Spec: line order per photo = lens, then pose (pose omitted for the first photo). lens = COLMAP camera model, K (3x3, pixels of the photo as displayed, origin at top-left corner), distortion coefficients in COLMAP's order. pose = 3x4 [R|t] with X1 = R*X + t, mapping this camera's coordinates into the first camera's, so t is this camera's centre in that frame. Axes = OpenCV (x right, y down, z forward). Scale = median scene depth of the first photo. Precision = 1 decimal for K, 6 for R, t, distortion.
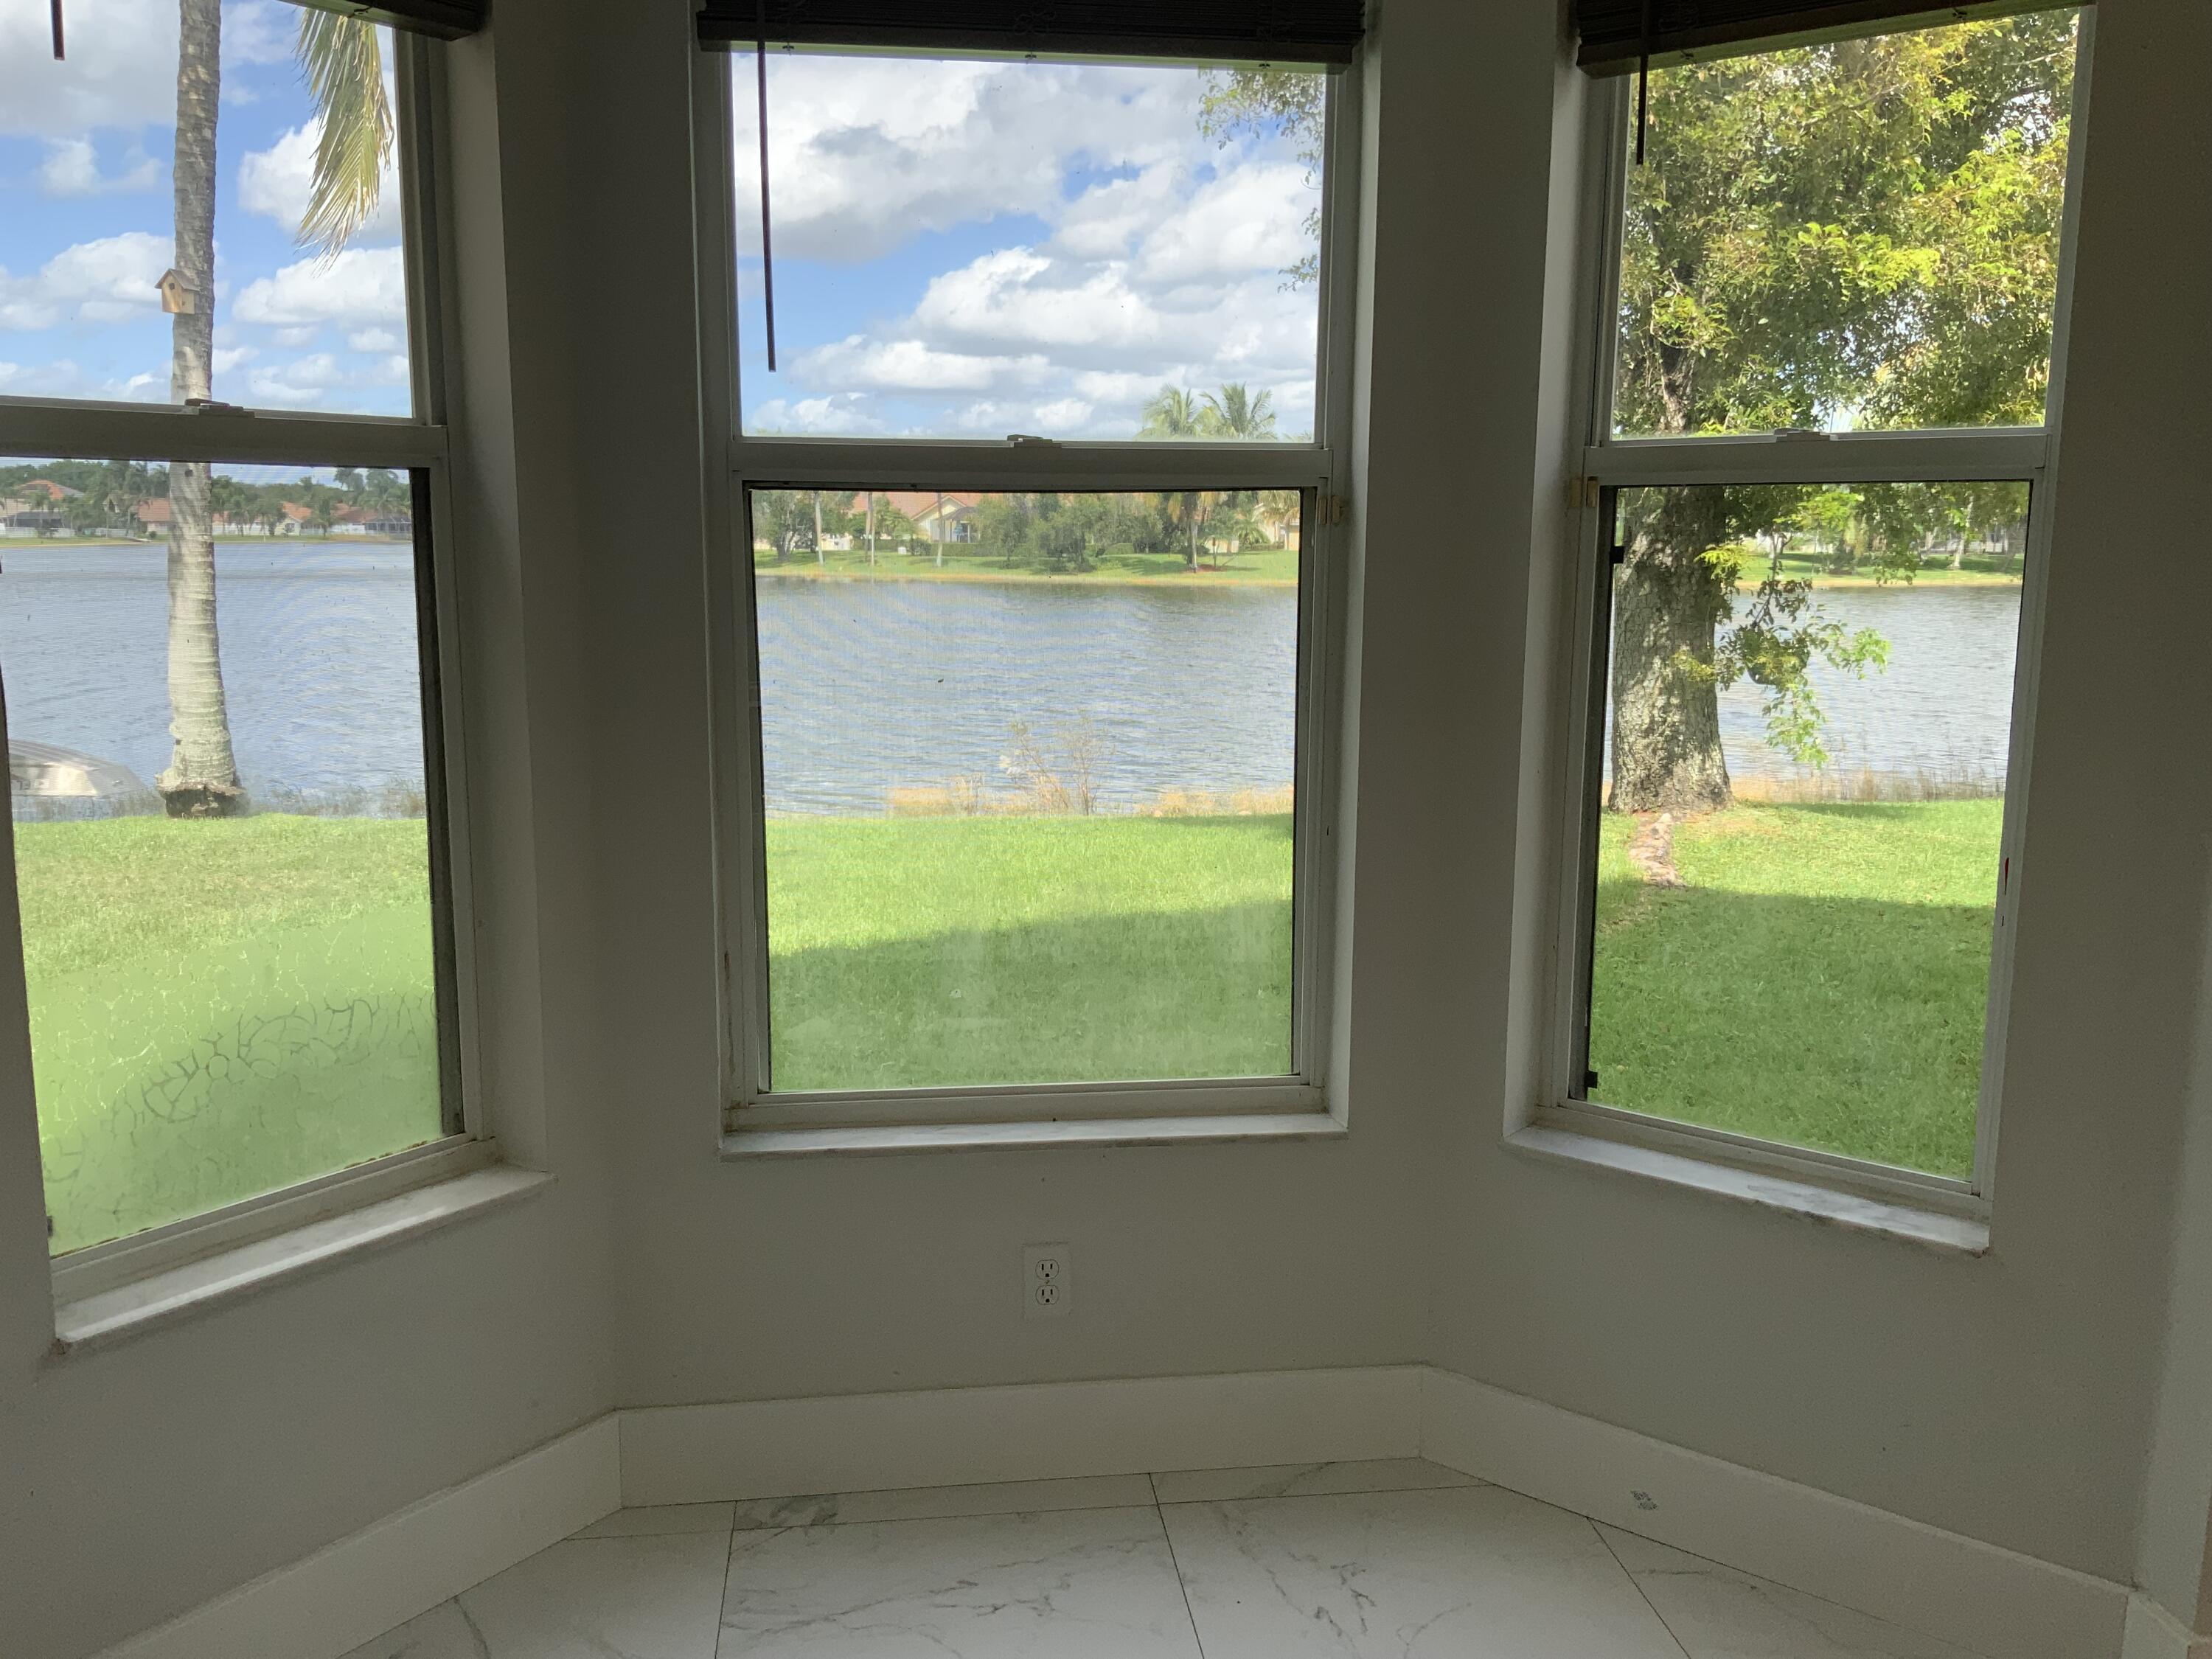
lens RADIAL K [[1863.0, 0, 1106.0], [0, 1863.0, 829.5], [0, 0, 1]] dist [0.138712, -0.276637]
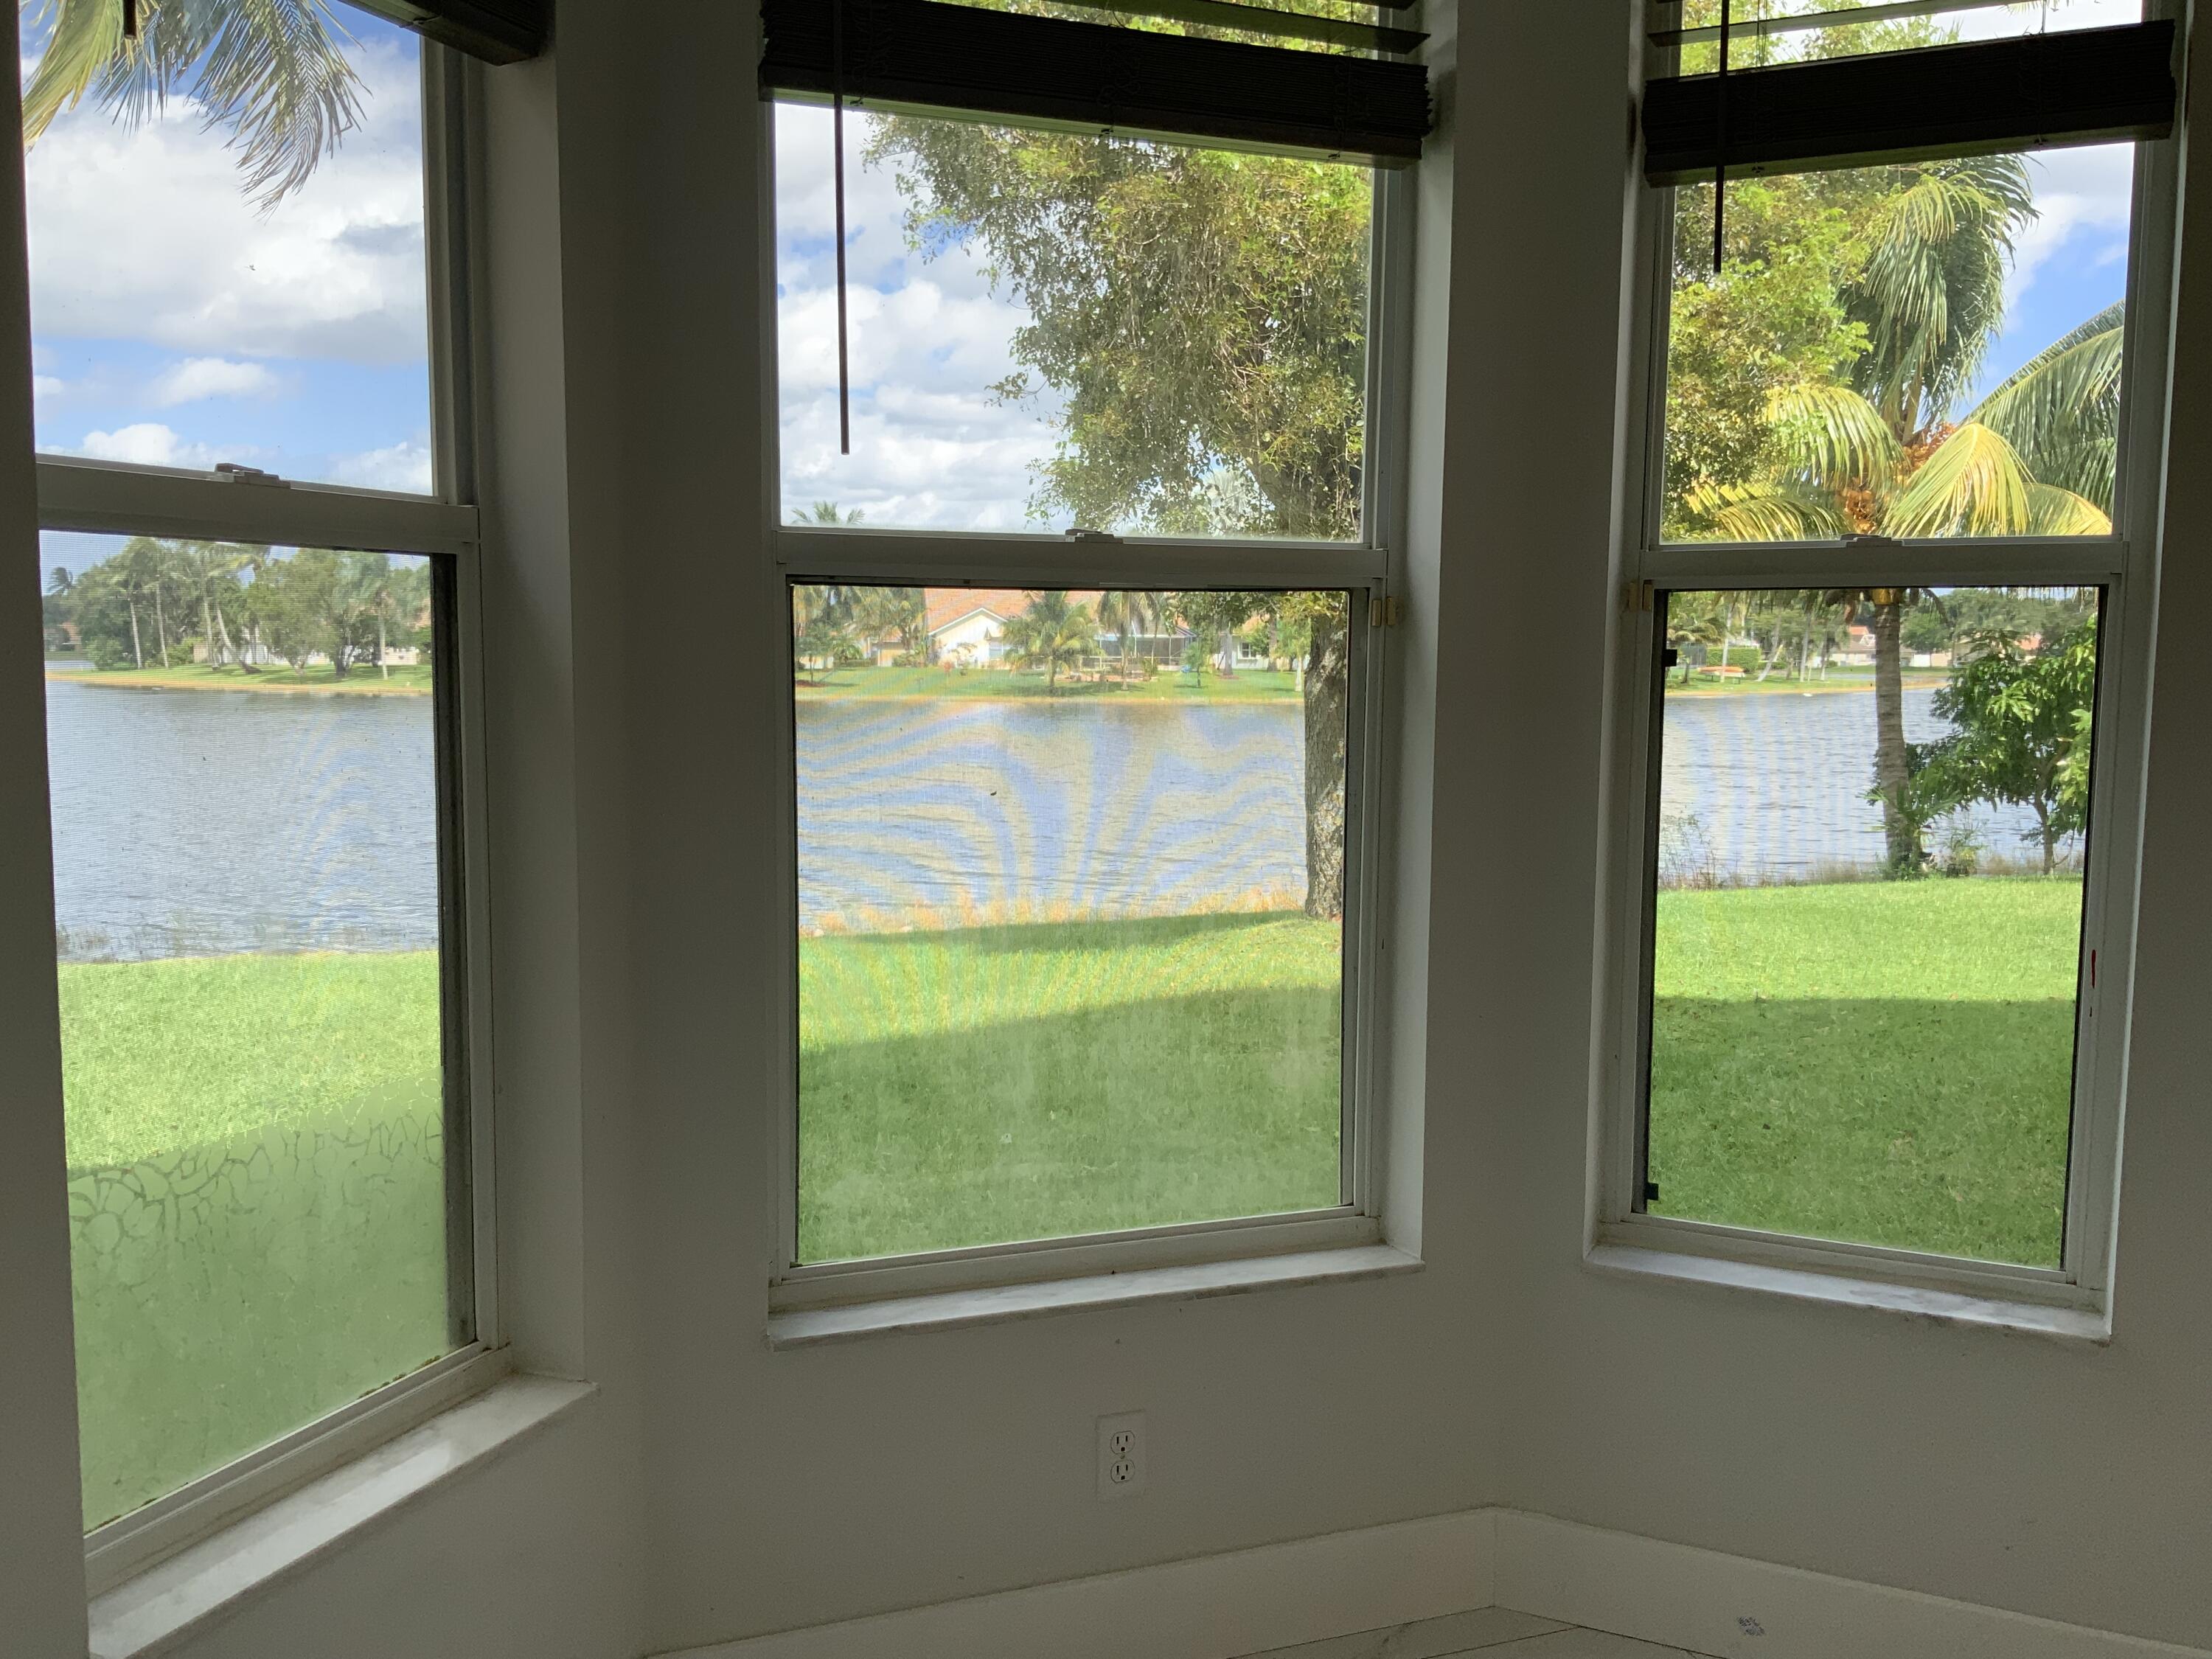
lens RADIAL K [[1863.0, 0, 1106.0], [0, 1863.0, 829.5], [0, 0, 1]] dist [0.138712, -0.276637]
pose [[0.973320, -0.019348, 0.228636, -0.241483], [0.033420, 0.997767, -0.057836, -0.007467], [-0.227007, 0.063934, 0.971792, 0.102203]]
